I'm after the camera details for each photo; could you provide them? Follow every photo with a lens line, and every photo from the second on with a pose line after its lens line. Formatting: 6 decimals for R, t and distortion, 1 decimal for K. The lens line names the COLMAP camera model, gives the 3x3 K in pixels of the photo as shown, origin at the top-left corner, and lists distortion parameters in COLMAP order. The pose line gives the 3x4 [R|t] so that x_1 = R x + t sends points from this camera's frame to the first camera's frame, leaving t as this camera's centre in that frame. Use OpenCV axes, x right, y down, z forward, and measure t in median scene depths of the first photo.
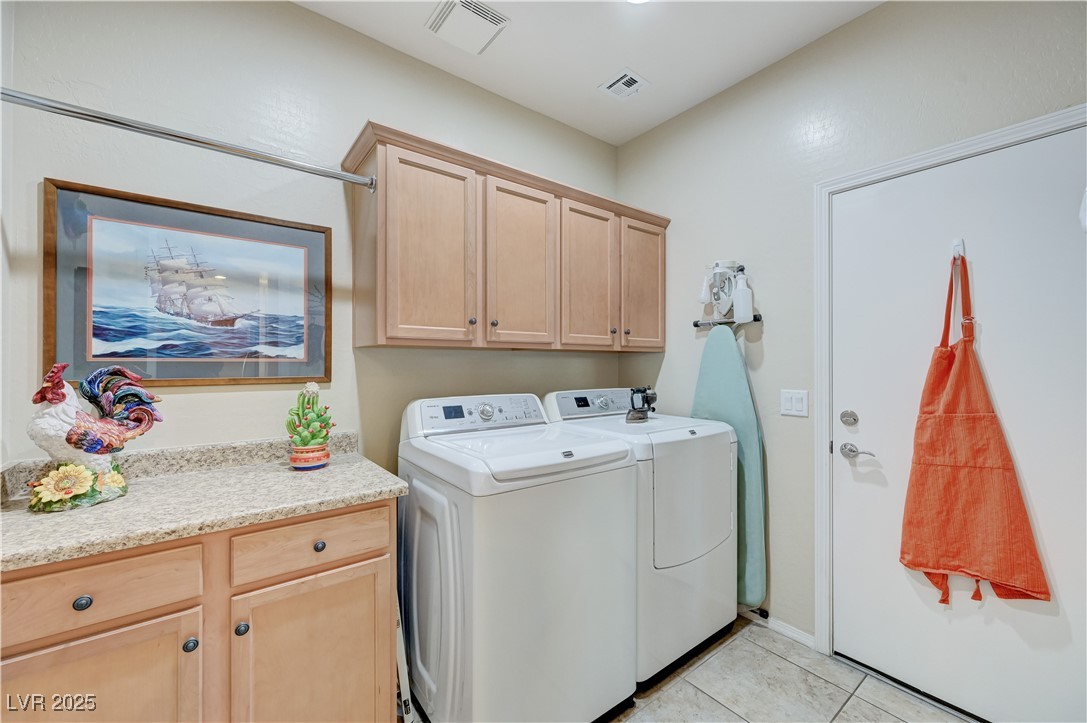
lens RADIAL K [[431.9, 0, 546.9], [0, 431.9, 359.6], [0, 0, 1]] dist [-0.001852, 0.000471]
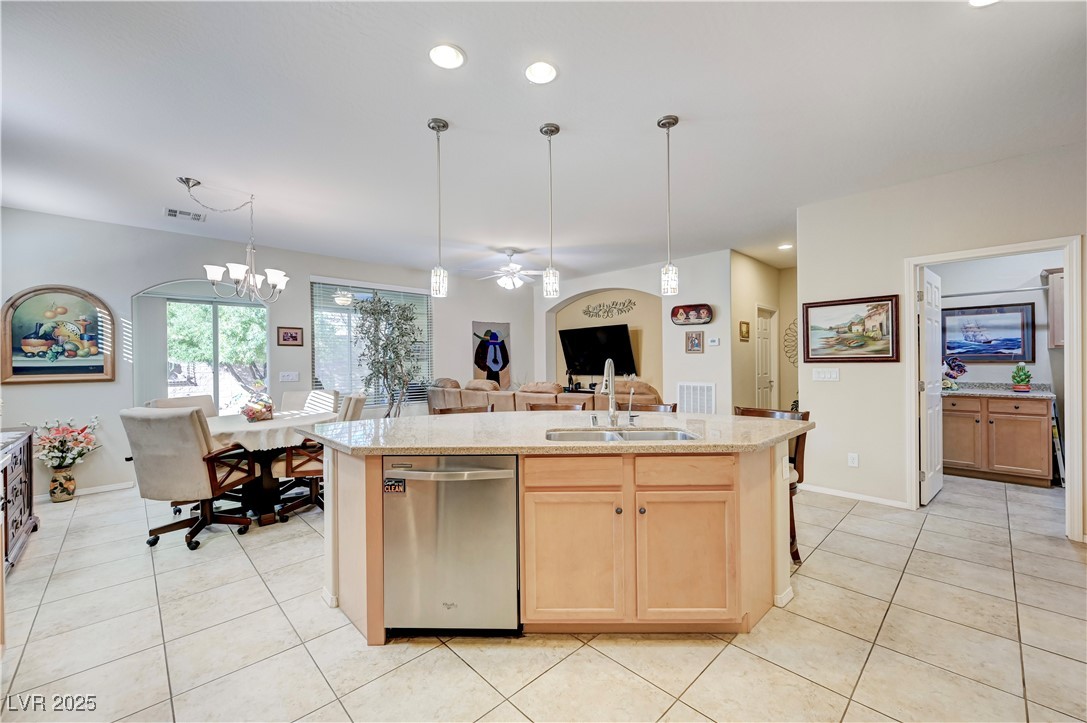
lens RADIAL K [[431.9, 0, 554.6], [0, 431.9, 360.2], [0, 0, 1]] dist [-0.001852, 0.000471]
pose [[0.113225, -0.004697, -0.993558, 1.959163], [0.014419, 0.999891, -0.003084, 0.004392], [0.993465, -0.013977, 0.113281, -2.416940]]
